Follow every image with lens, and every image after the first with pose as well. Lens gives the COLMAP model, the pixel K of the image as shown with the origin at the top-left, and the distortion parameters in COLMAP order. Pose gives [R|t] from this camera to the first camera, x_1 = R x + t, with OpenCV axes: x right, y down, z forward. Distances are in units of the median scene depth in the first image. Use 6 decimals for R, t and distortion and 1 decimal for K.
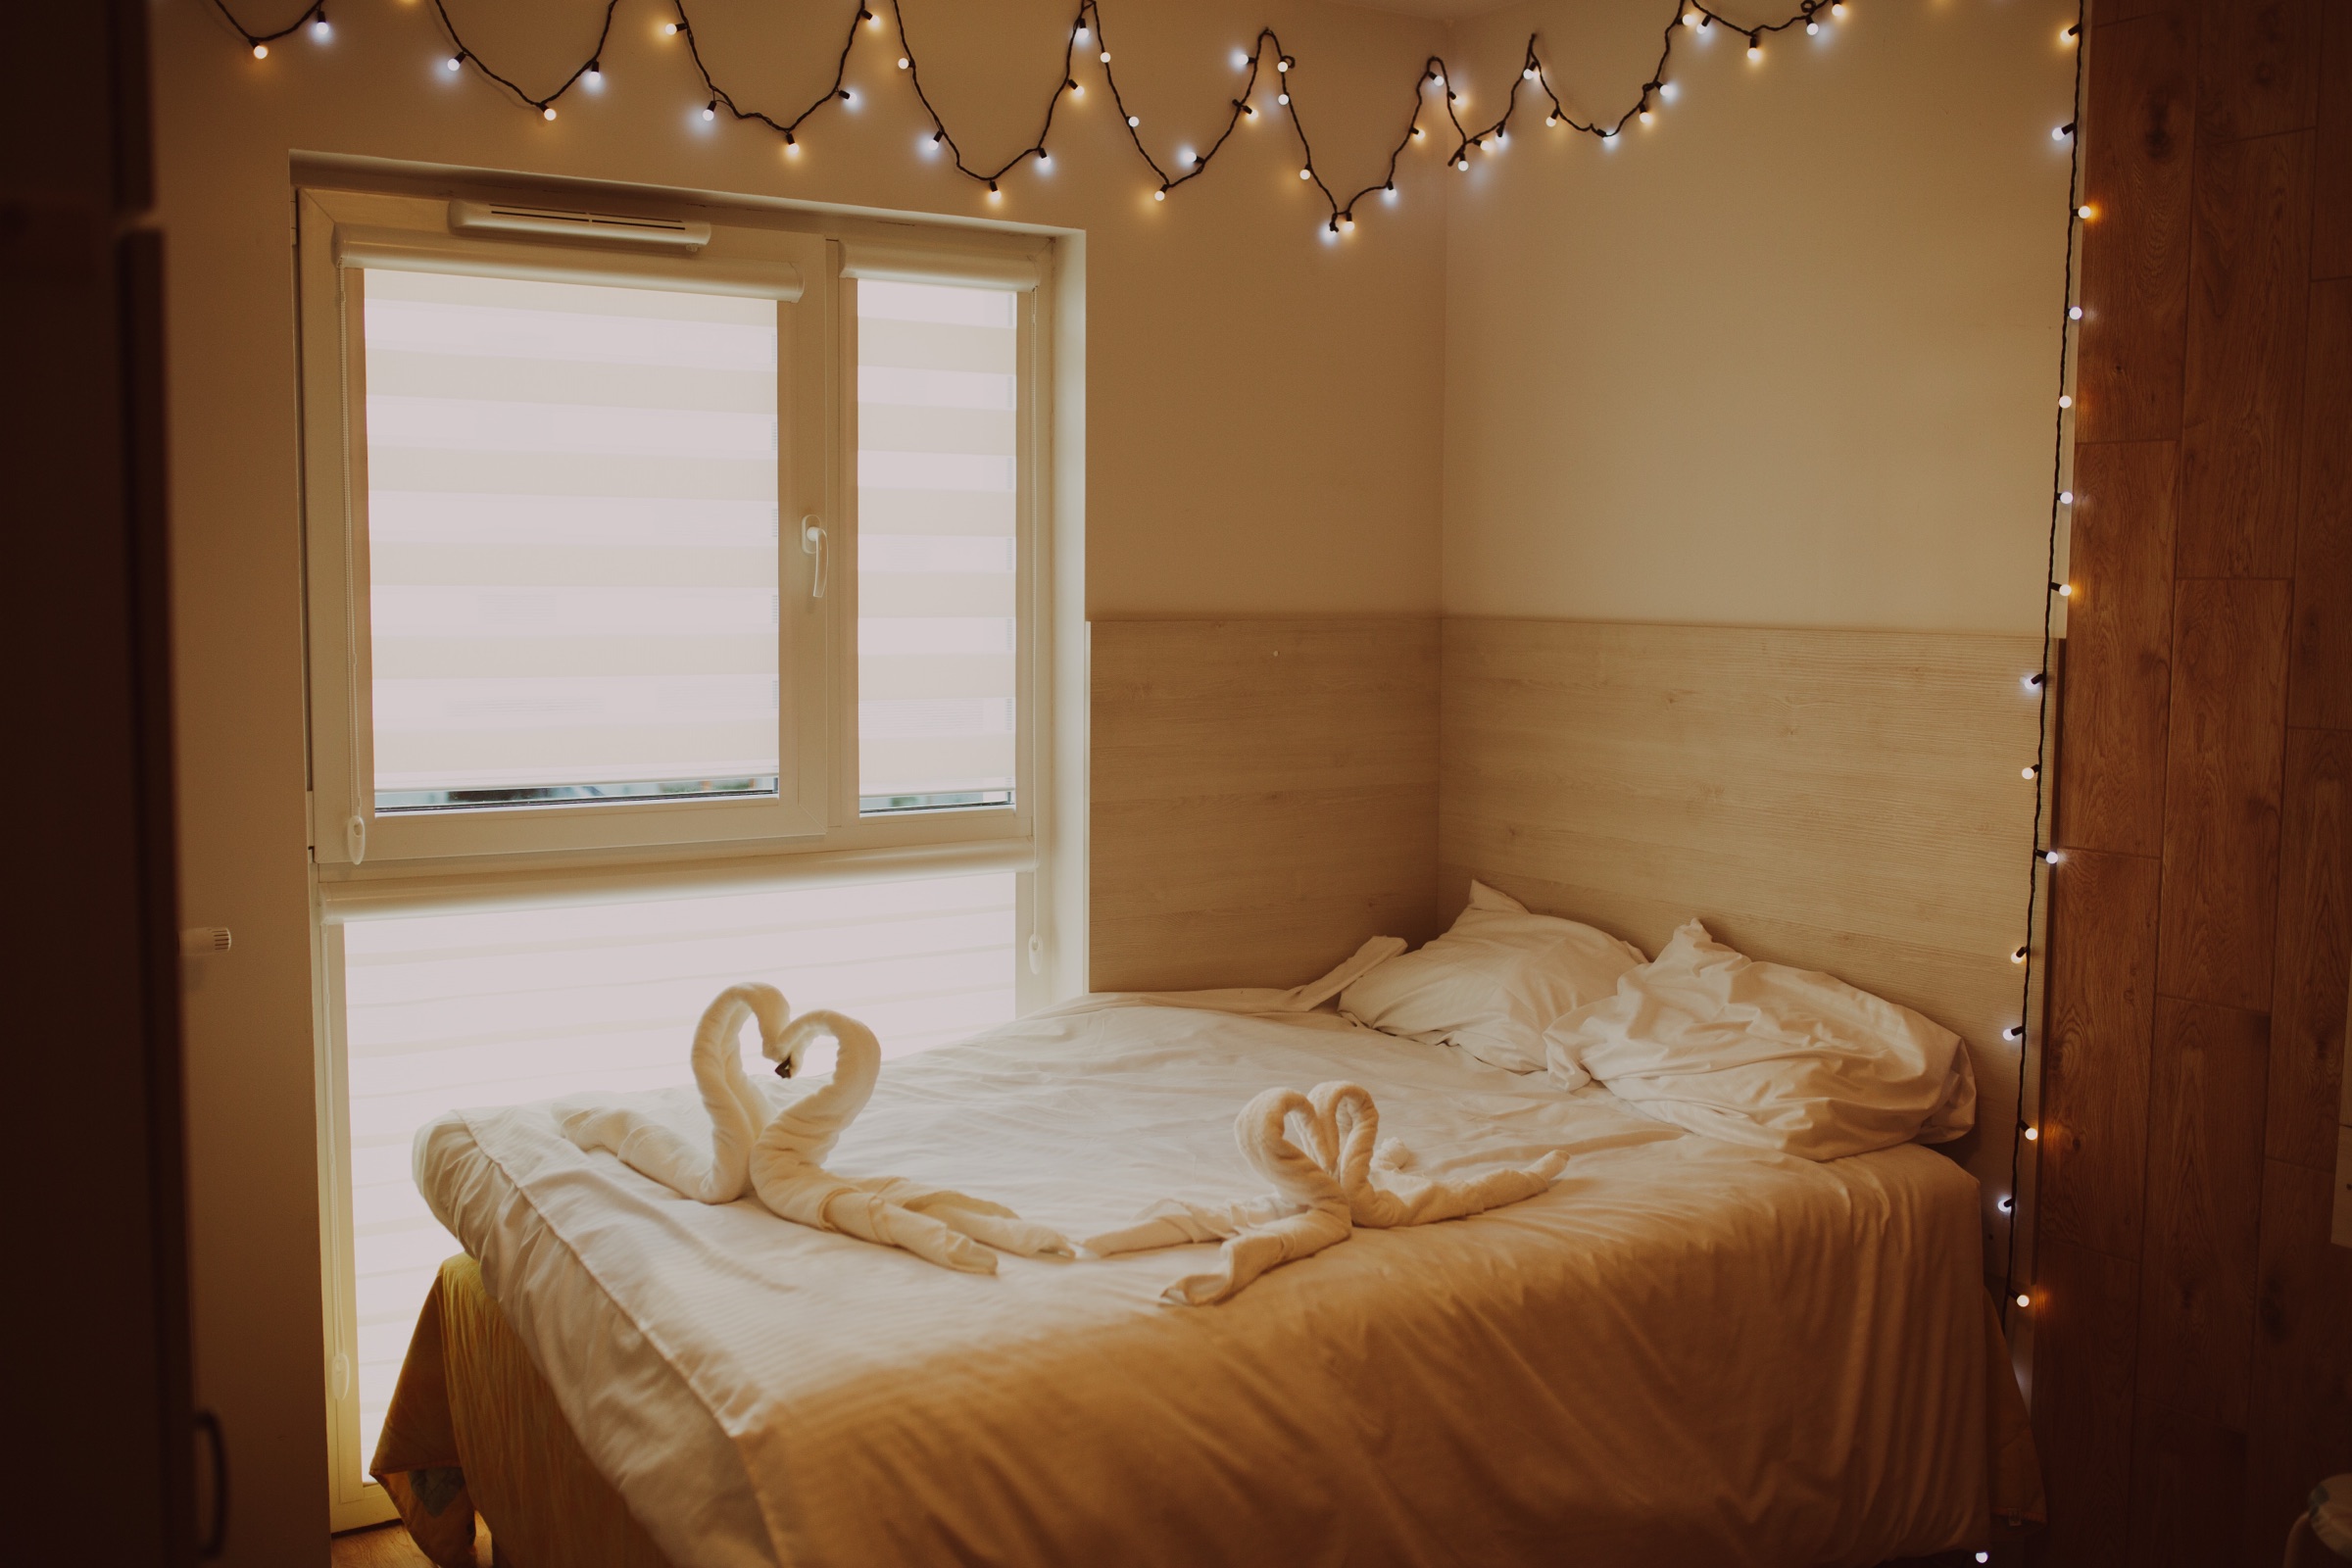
lens RADIAL K [[2228.4, 0, 1174.6], [0, 2228.4, 791.9], [0, 0, 1]] dist [-0.070426, 0.105725]
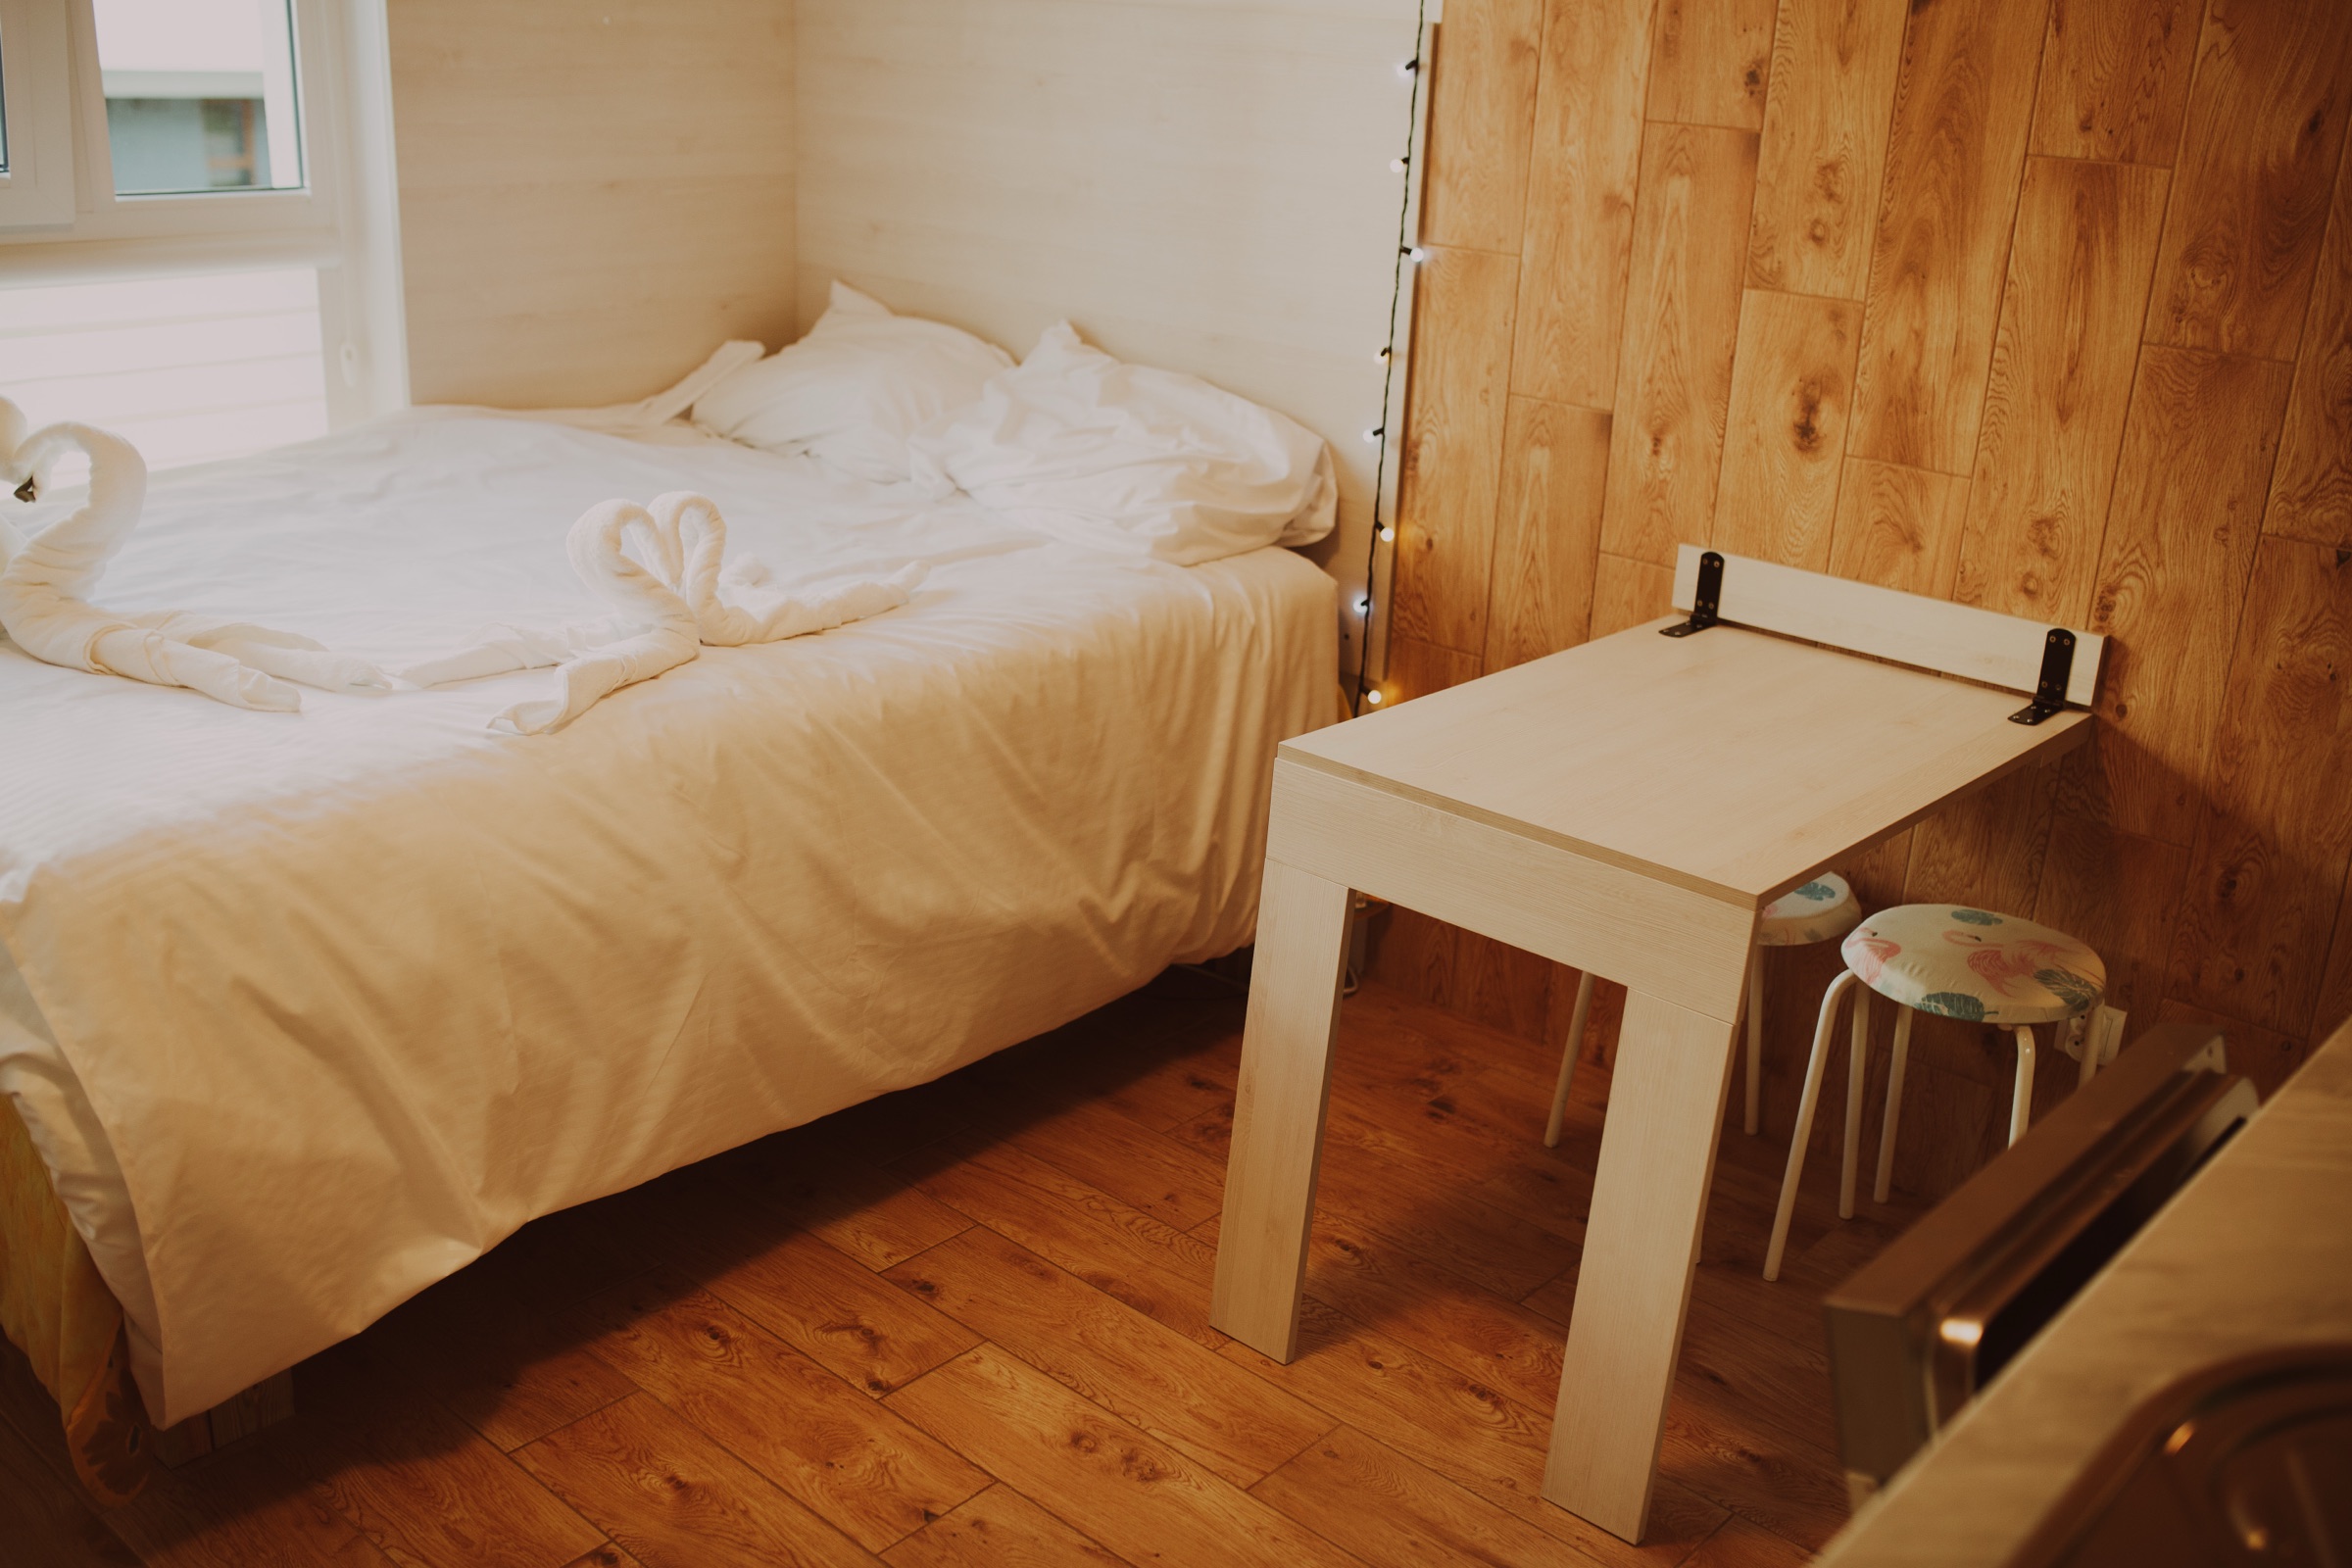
lens RADIAL K [[2228.4, 0, 1174.6], [0, 2228.4, 791.9], [0, 0, 1]] dist [-0.070426, 0.105725]
pose [[0.963364, -0.053361, 0.262836, 0.021743], [-0.015258, 0.967515, 0.252353, 0.014391], [-0.267764, -0.247118, 0.931255, 0.052705]]
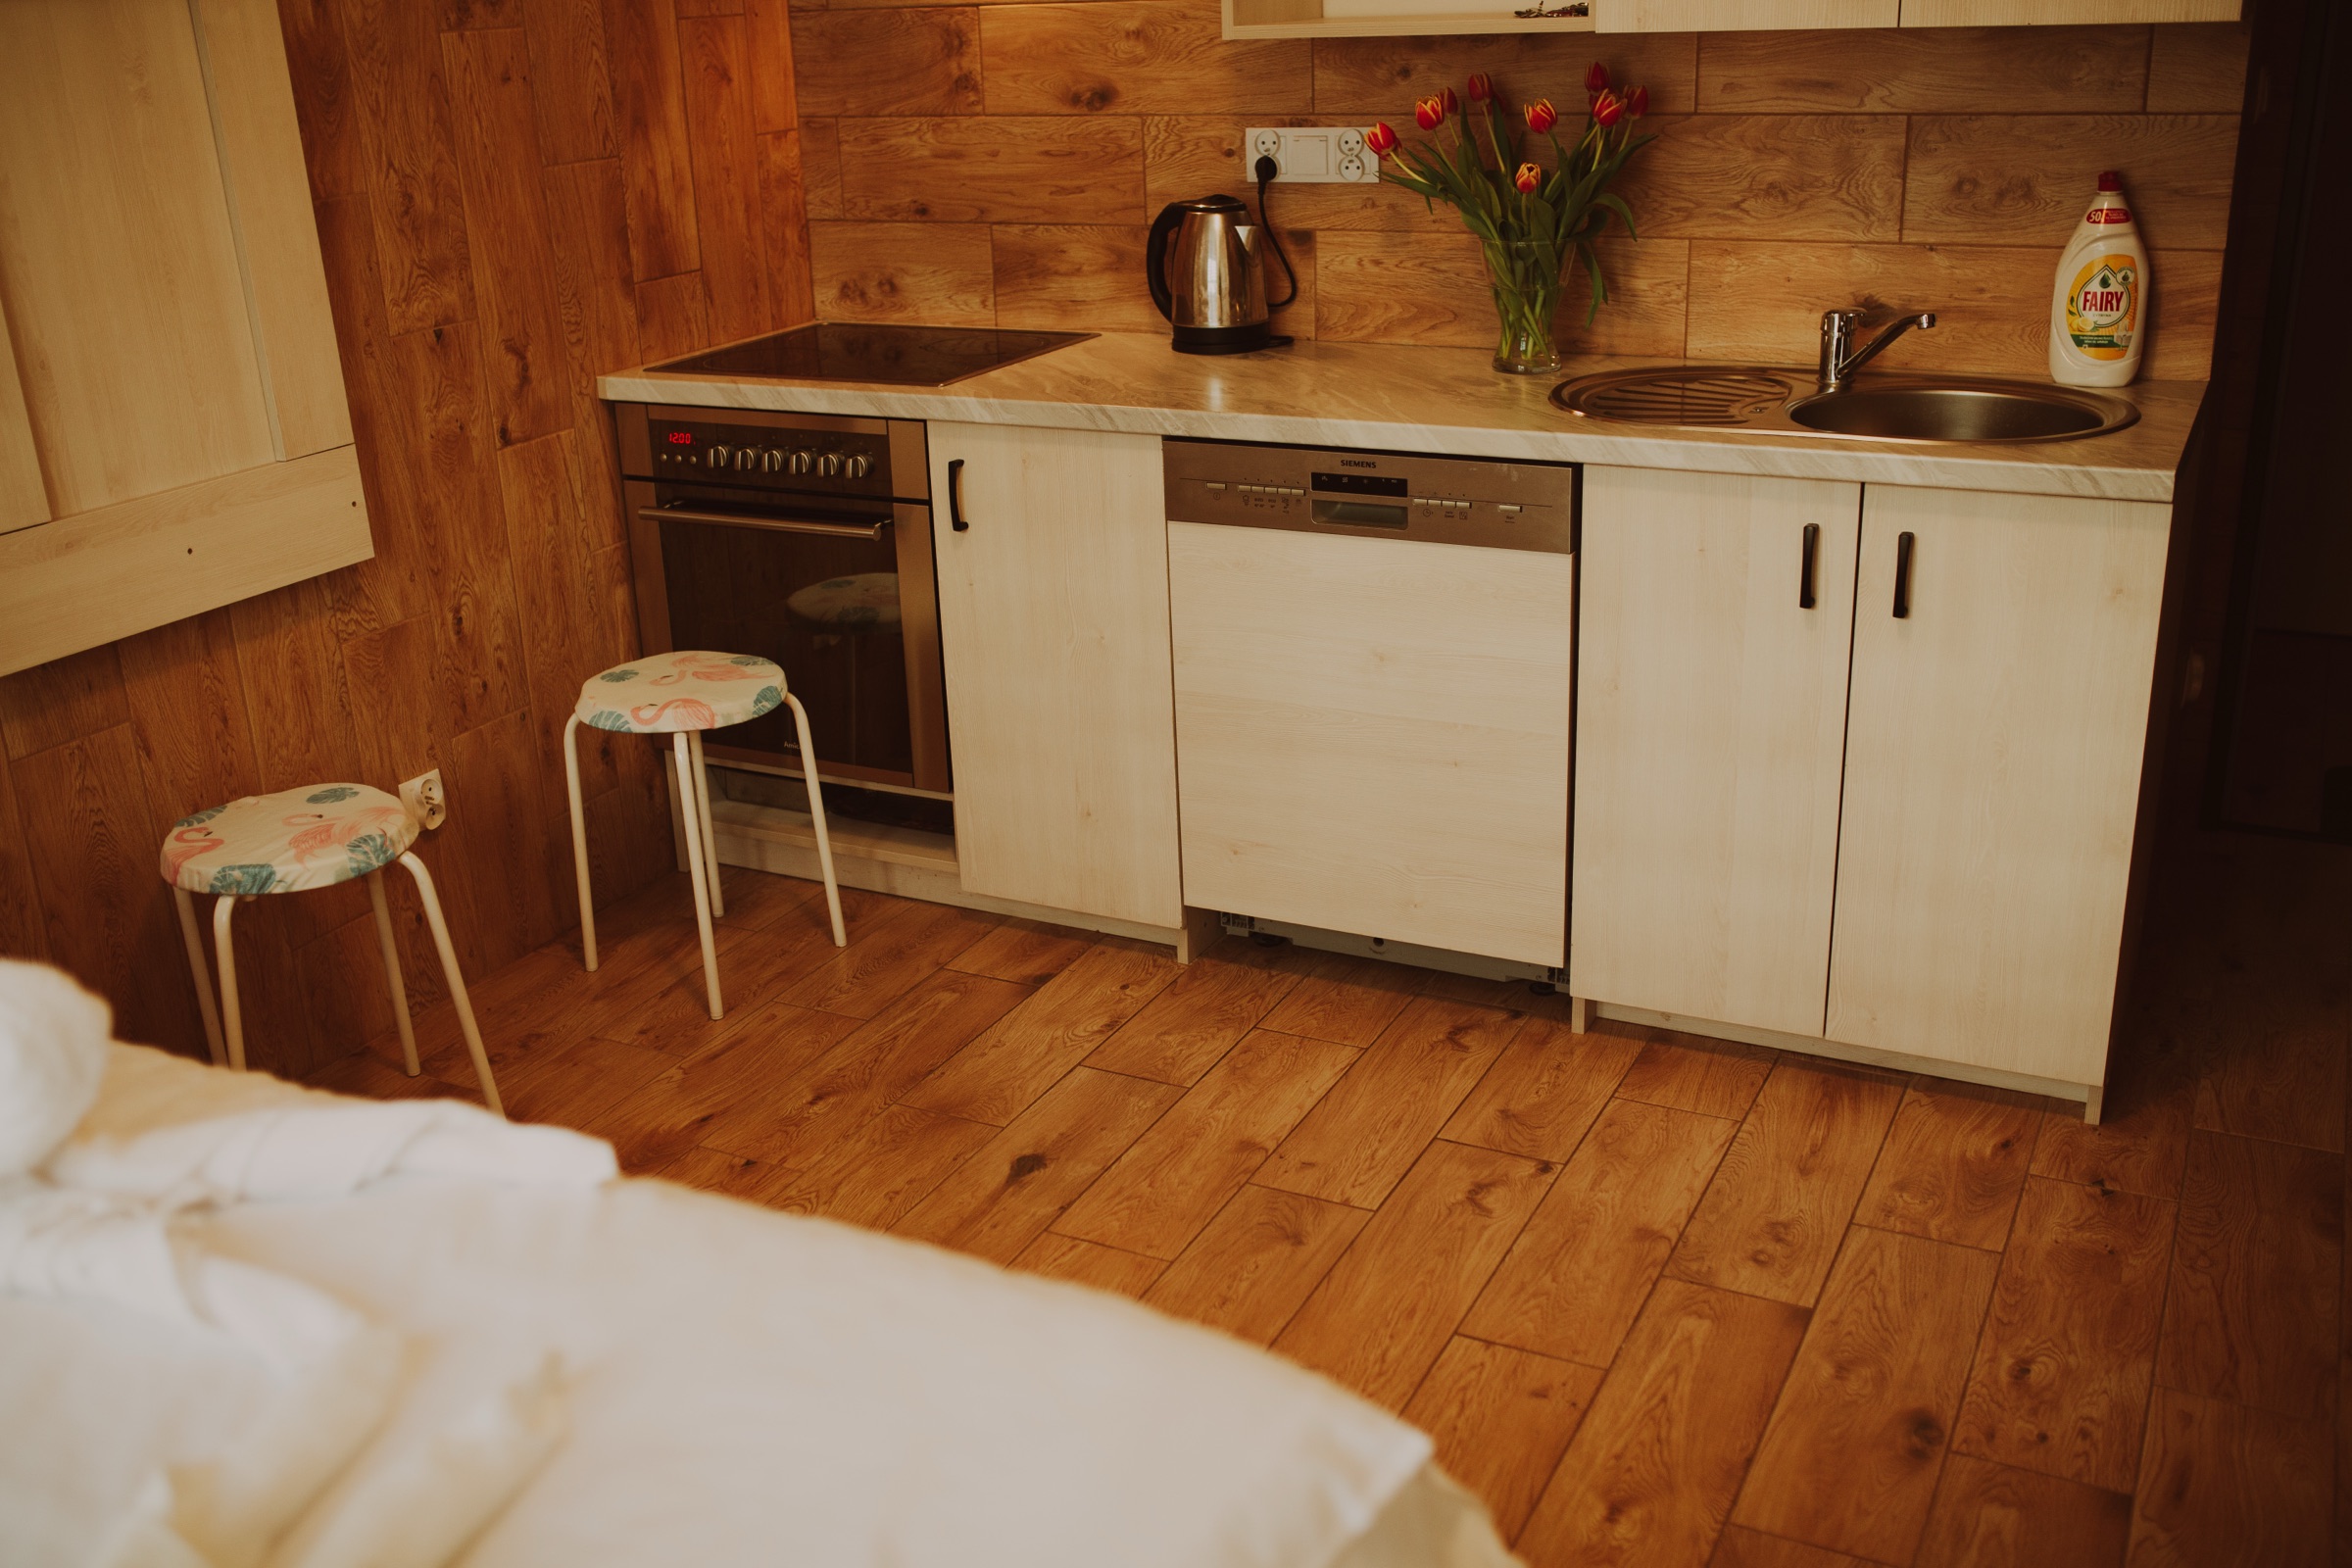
lens RADIAL K [[2250.2, 0, 1269.3], [0, 2250.2, 785.8], [0, 0, 1]] dist [-0.000419, -0.001450]
pose [[-0.529935, -0.293848, 0.795501, -0.440715], [0.104366, 0.908320, 0.405047, -0.063185], [-0.841592, 0.297672, -0.450683, 0.924447]]
